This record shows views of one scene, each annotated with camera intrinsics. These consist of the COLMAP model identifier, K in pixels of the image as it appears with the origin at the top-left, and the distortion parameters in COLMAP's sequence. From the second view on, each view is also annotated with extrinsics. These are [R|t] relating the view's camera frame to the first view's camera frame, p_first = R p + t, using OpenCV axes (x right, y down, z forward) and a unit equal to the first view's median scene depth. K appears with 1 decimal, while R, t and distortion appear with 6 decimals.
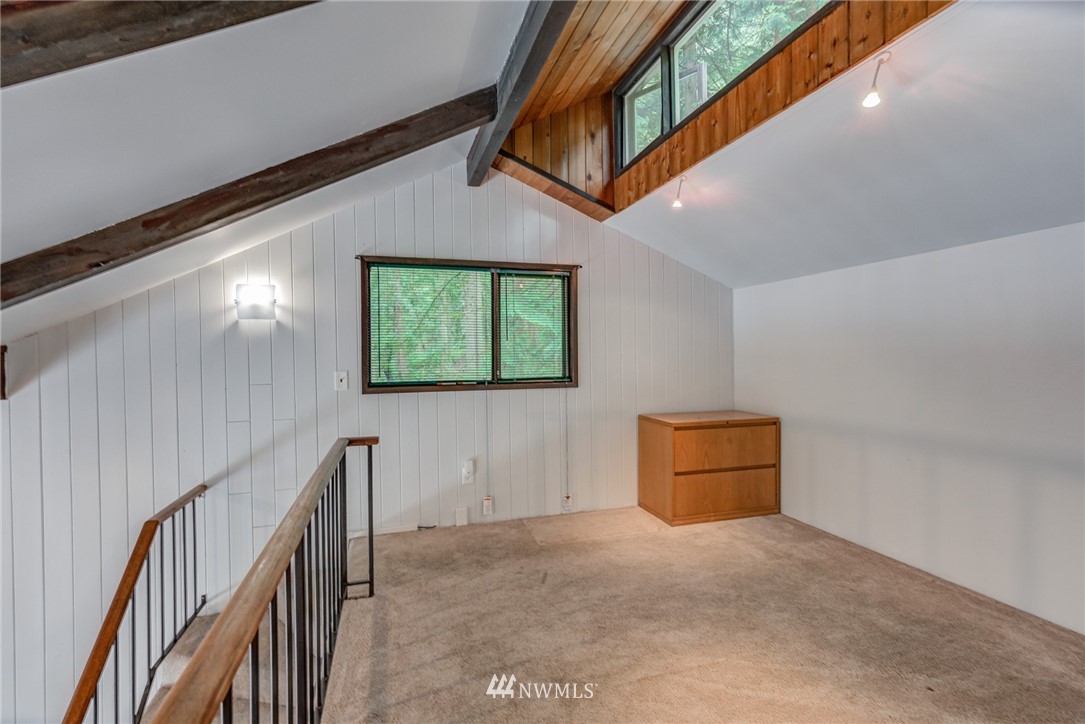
lens RADIAL K [[490.2, 0, 539.2], [0, 490.2, 361.6], [0, 0, 1]] dist [-0.010637, 0.008539]
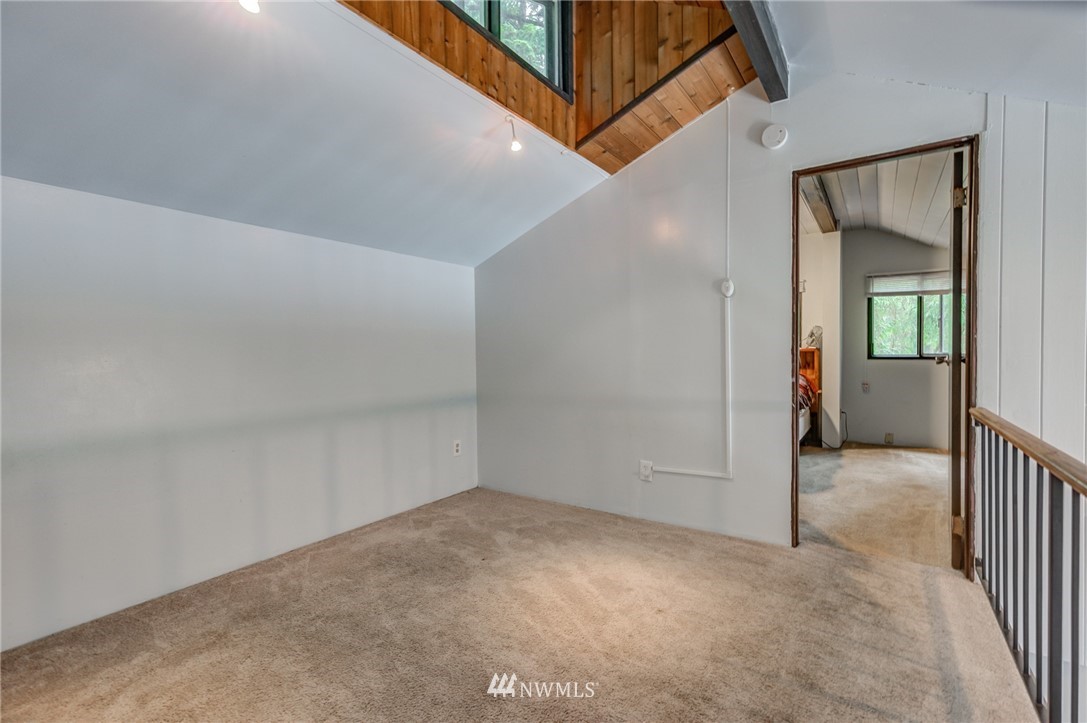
lens RADIAL K [[491.1, 0, 545.7], [0, 491.1, 356.4], [0, 0, 1]] dist [-0.010637, 0.008539]
pose [[-0.627156, 0.005554, 0.778874, -0.250687], [0.025573, 0.999582, 0.013463, 0.029453], [-0.778473, 0.028362, -0.627036, 0.970281]]
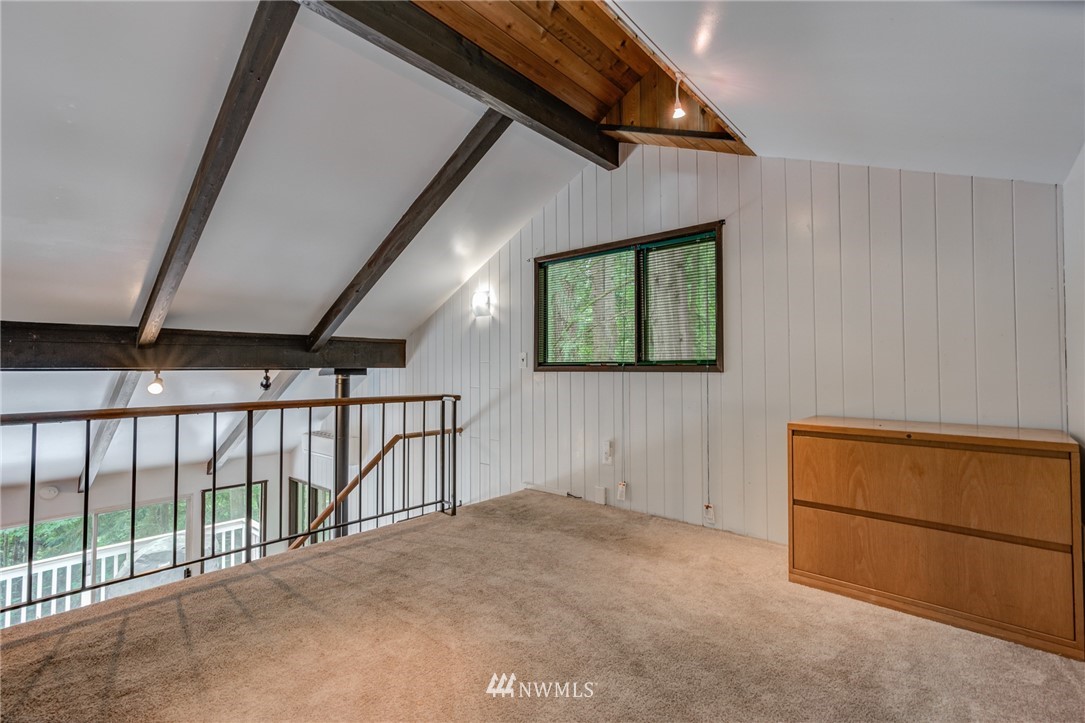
lens RADIAL K [[490.2, 0, 540.8], [0, 490.2, 357.9], [0, 0, 1]] dist [-0.010637, 0.008539]
pose [[0.522143, -0.009334, -0.852807, 0.717393], [-0.016527, 0.999642, -0.021059, 0.061100], [0.852698, 0.025090, 0.521801, 0.394034]]
